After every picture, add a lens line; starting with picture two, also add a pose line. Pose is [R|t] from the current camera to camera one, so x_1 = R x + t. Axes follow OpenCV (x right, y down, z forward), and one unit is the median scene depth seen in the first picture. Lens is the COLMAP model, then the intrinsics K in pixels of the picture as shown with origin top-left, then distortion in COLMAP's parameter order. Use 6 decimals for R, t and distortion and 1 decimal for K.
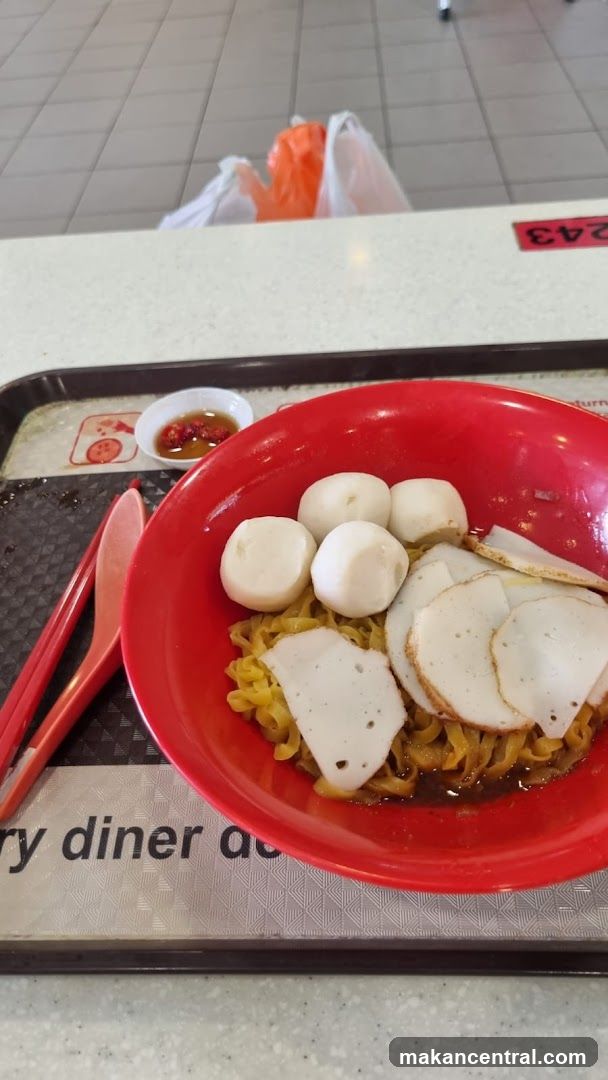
lens RADIAL K [[834.8, 0, 304.0], [0, 834.8, 540.0], [0, 0, 1]] dist [0.007061, 0.004342]
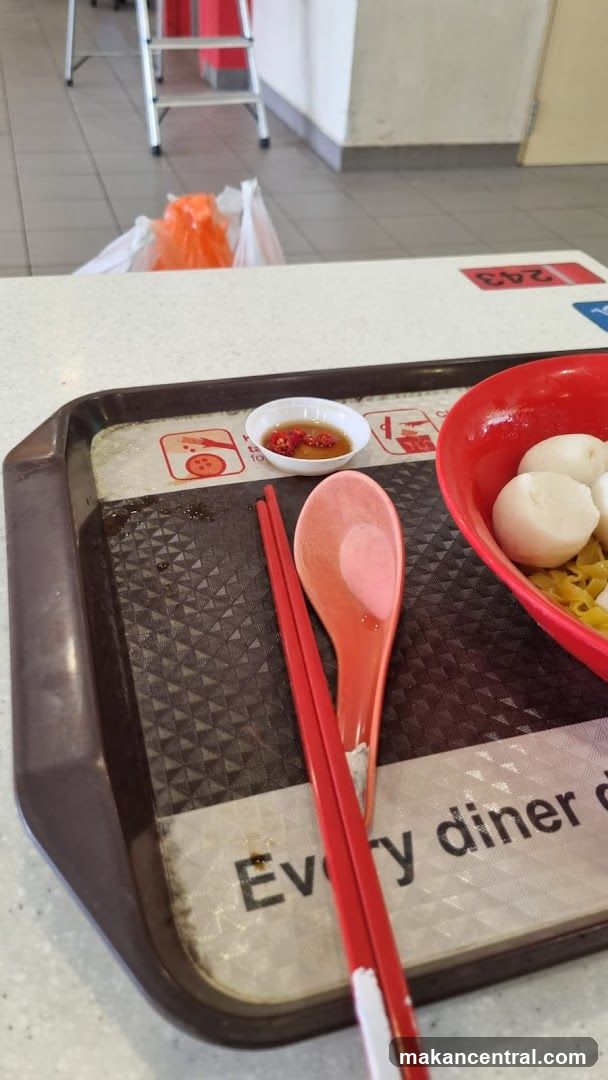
lens RADIAL K [[834.8, 0, 304.0], [0, 834.8, 540.0], [0, 0, 1]] dist [0.007061, 0.004342]
pose [[0.939156, -0.085162, 0.332767, -0.438306], [0.130286, 0.984703, -0.115694, 0.090066], [-0.317824, 0.152010, 0.935885, 0.125831]]
